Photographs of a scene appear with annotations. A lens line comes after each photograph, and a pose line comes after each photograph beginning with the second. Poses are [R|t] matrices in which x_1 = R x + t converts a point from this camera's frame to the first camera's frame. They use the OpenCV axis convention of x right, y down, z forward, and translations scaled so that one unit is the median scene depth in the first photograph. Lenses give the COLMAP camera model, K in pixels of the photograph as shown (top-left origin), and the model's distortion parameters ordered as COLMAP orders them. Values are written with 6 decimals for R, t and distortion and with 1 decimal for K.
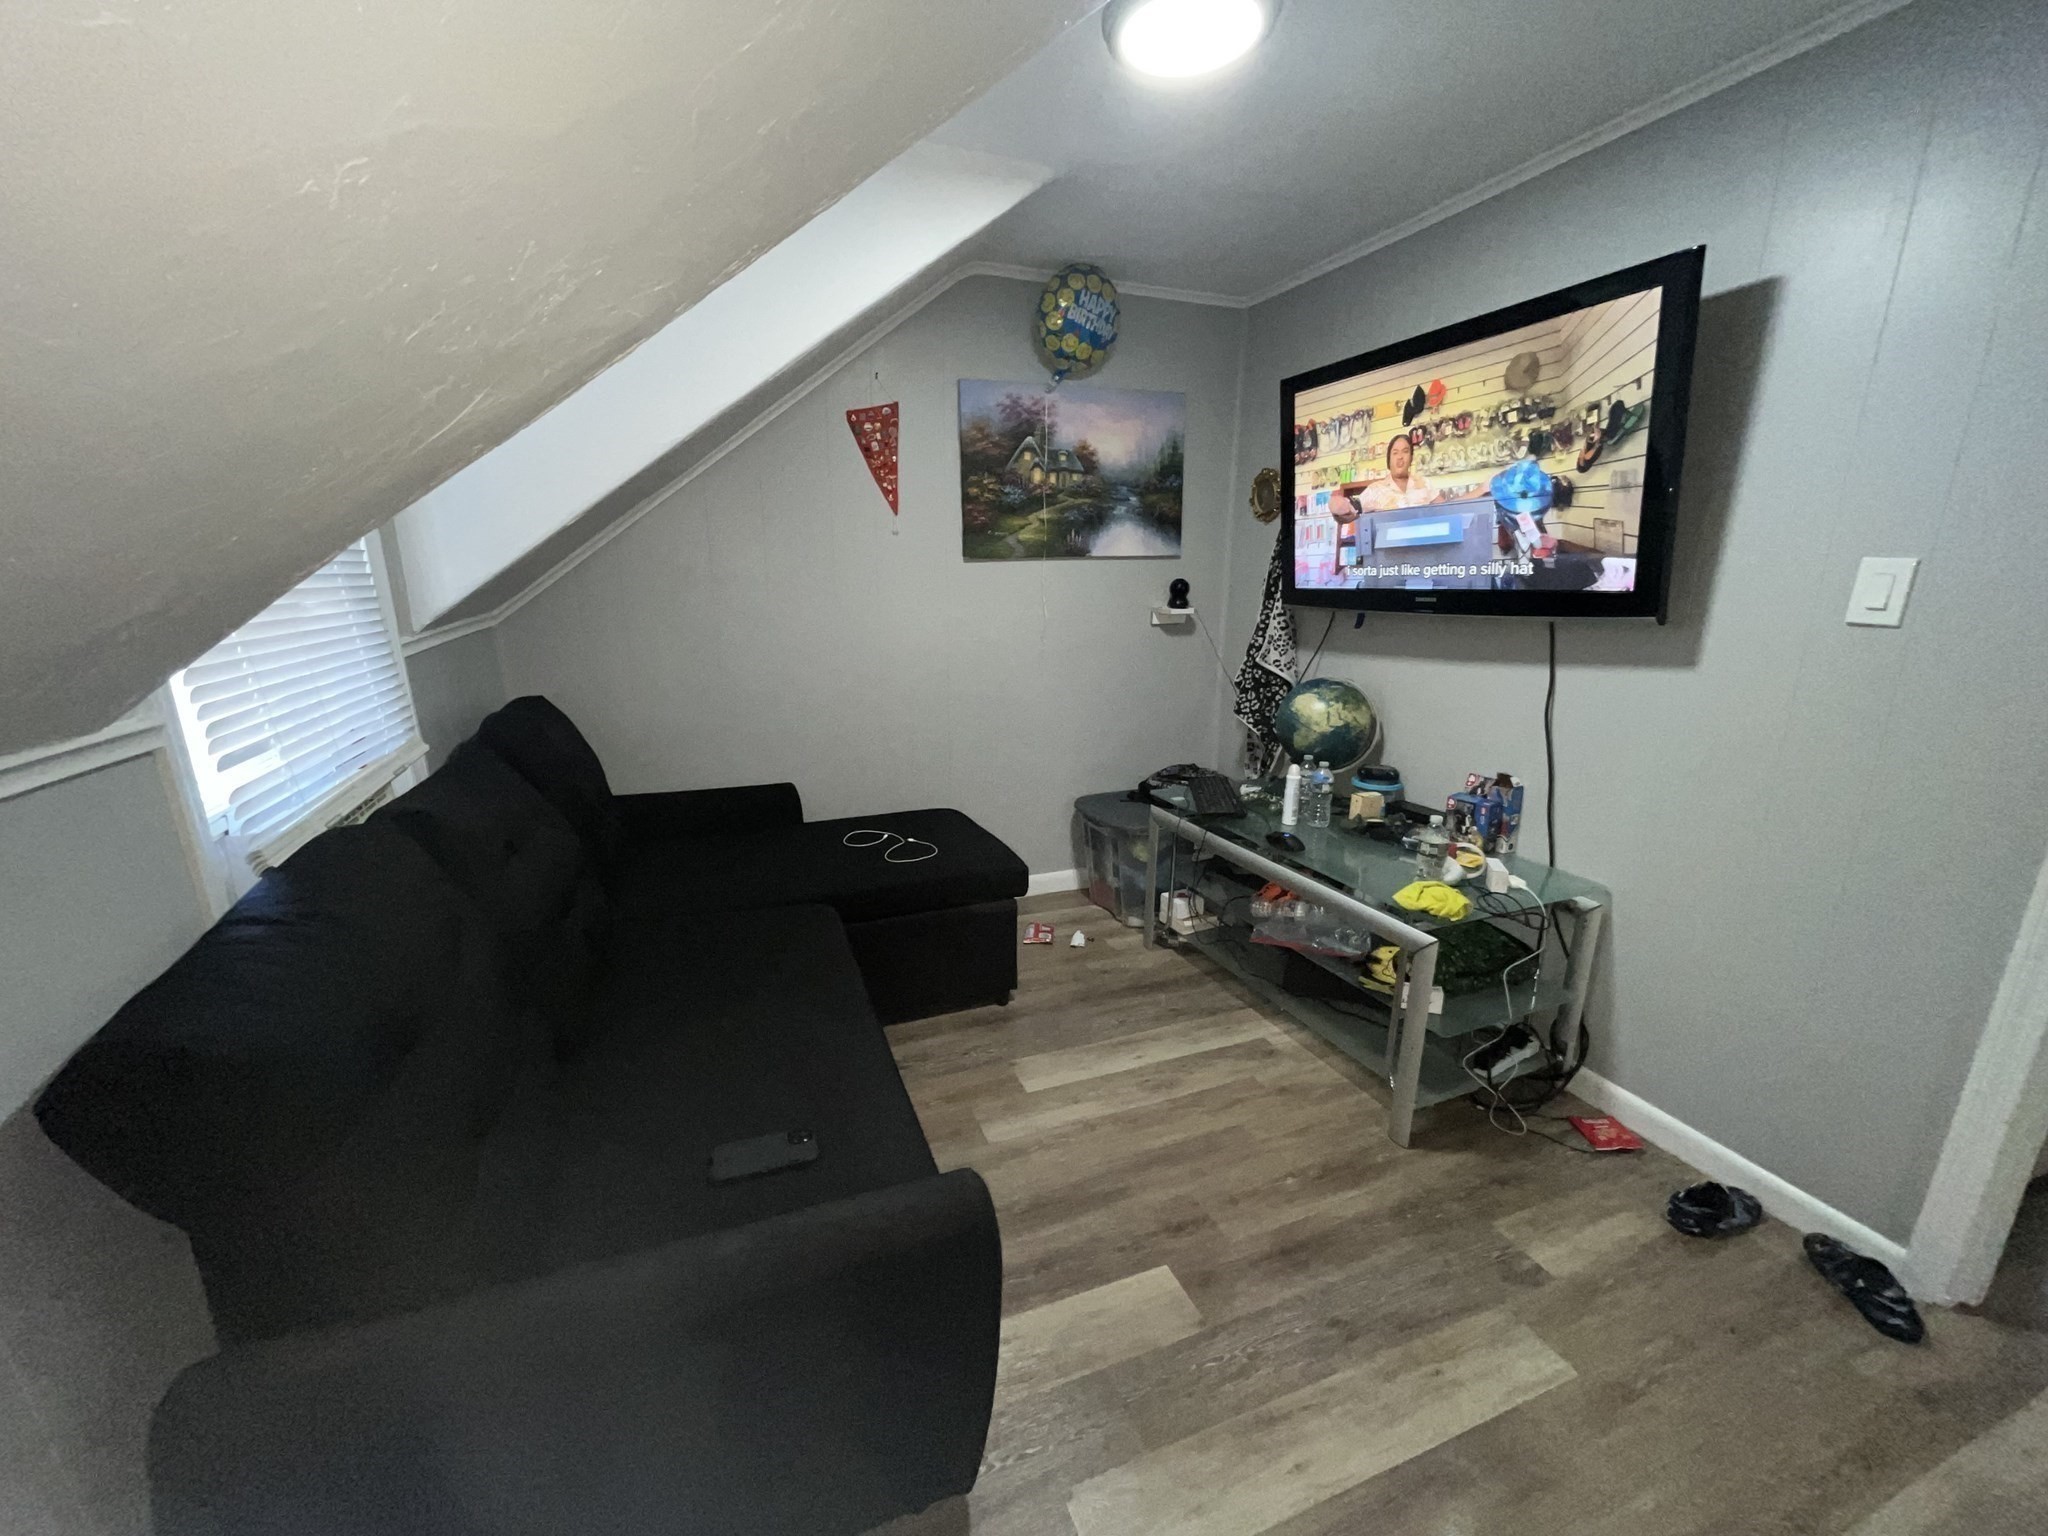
lens RADIAL K [[813.0, 0, 1024.0], [0, 813.0, 768.0], [0, 0, 1]] dist [-0.000148, -0.000102]
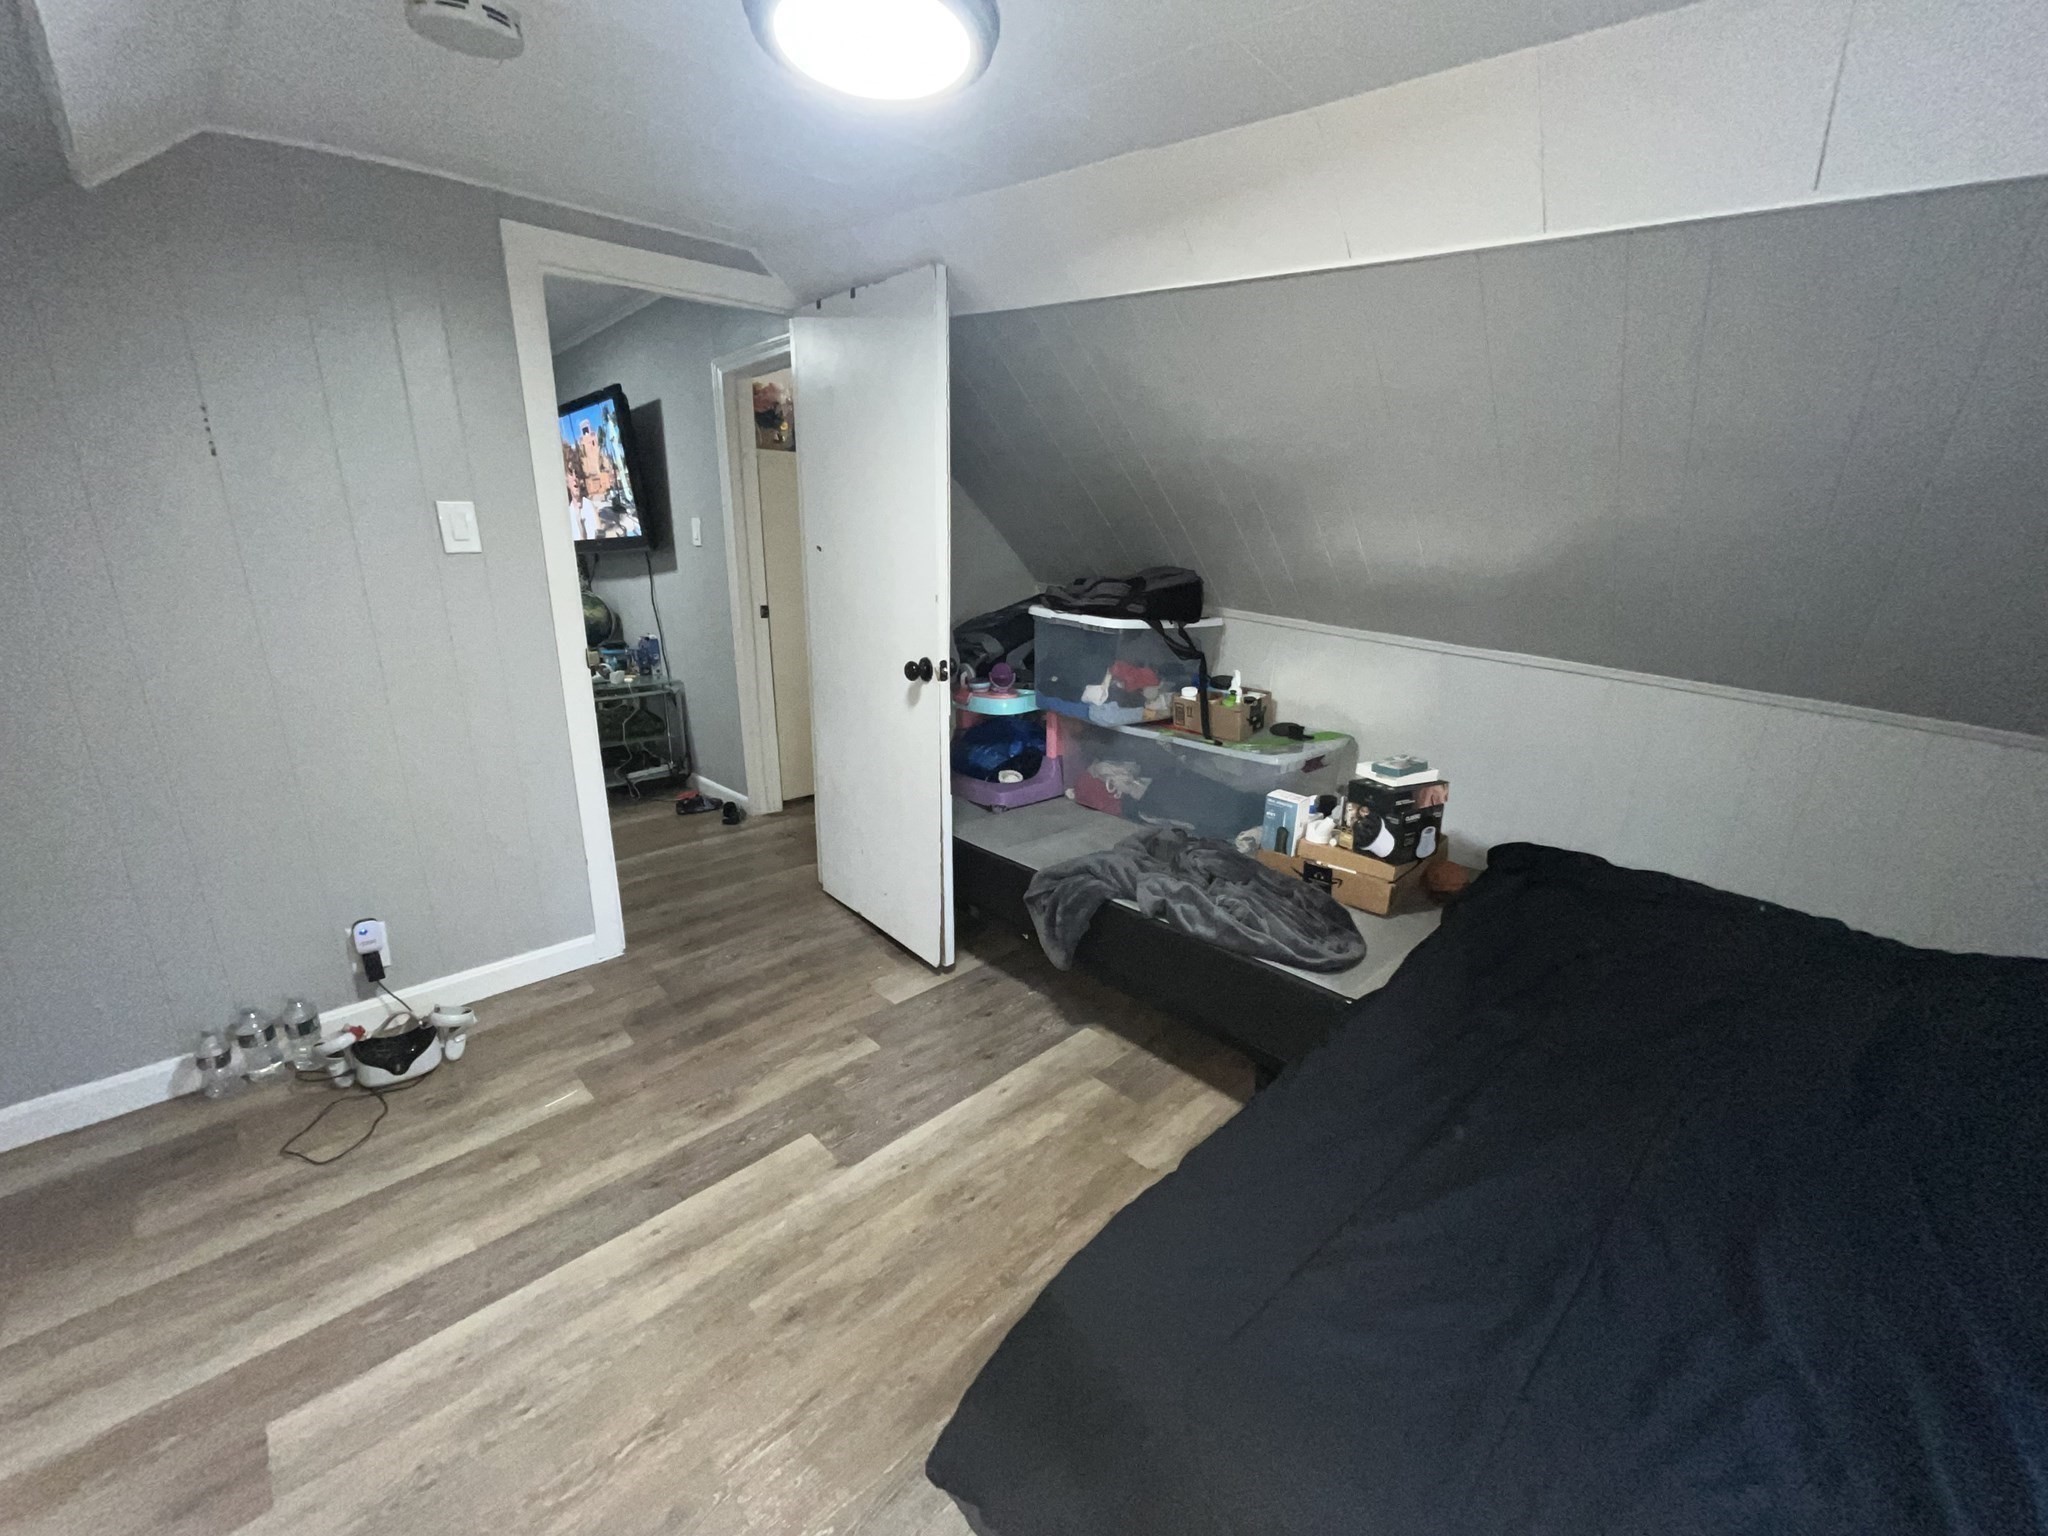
lens RADIAL K [[813.0, 0, 1024.0], [0, 813.0, 768.0], [0, 0, 1]] dist [-0.000148, -0.000102]
pose [[0.930203, -0.114192, 0.348830, 0.568374], [0.096675, 0.993039, 0.067281, 0.225640], [-0.354085, -0.028862, 0.934768, -0.904084]]
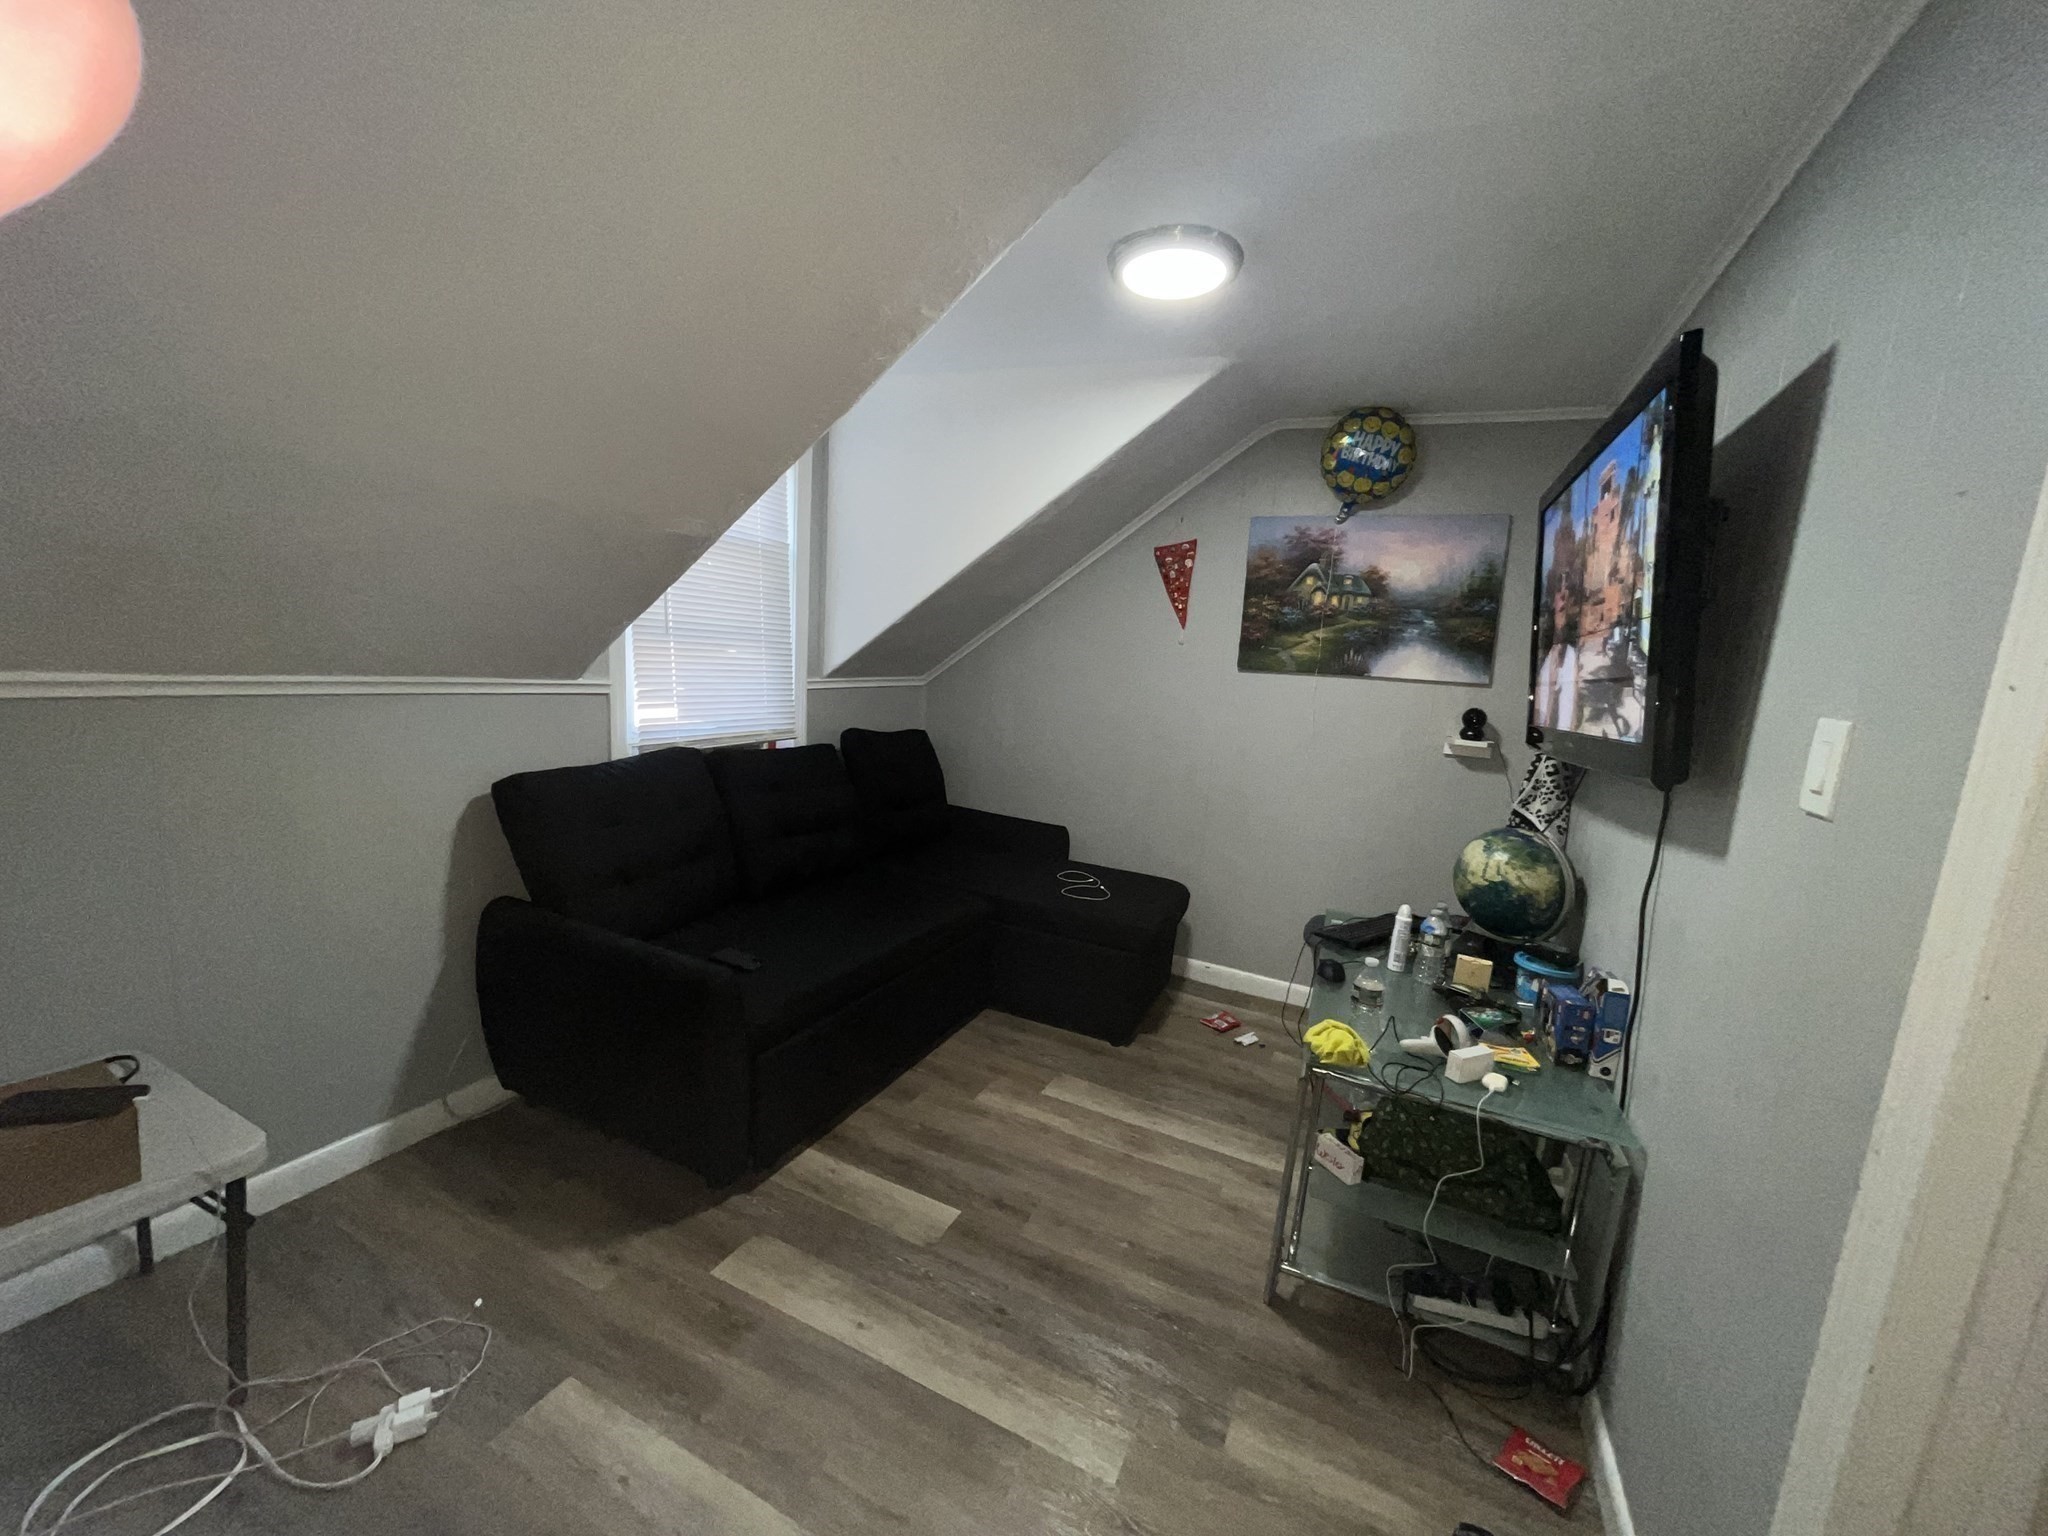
lens RADIAL K [[835.9, 0, 1046.2], [0, 835.9, 771.3], [0, 0, 1]] dist [0.013248, 0.000003]
pose [[0.693794, 0.154530, -0.703399, 0.600440], [-0.249553, 0.967780, -0.033533, -0.014775], [0.675554, 0.198801, 0.710003, 0.025752]]
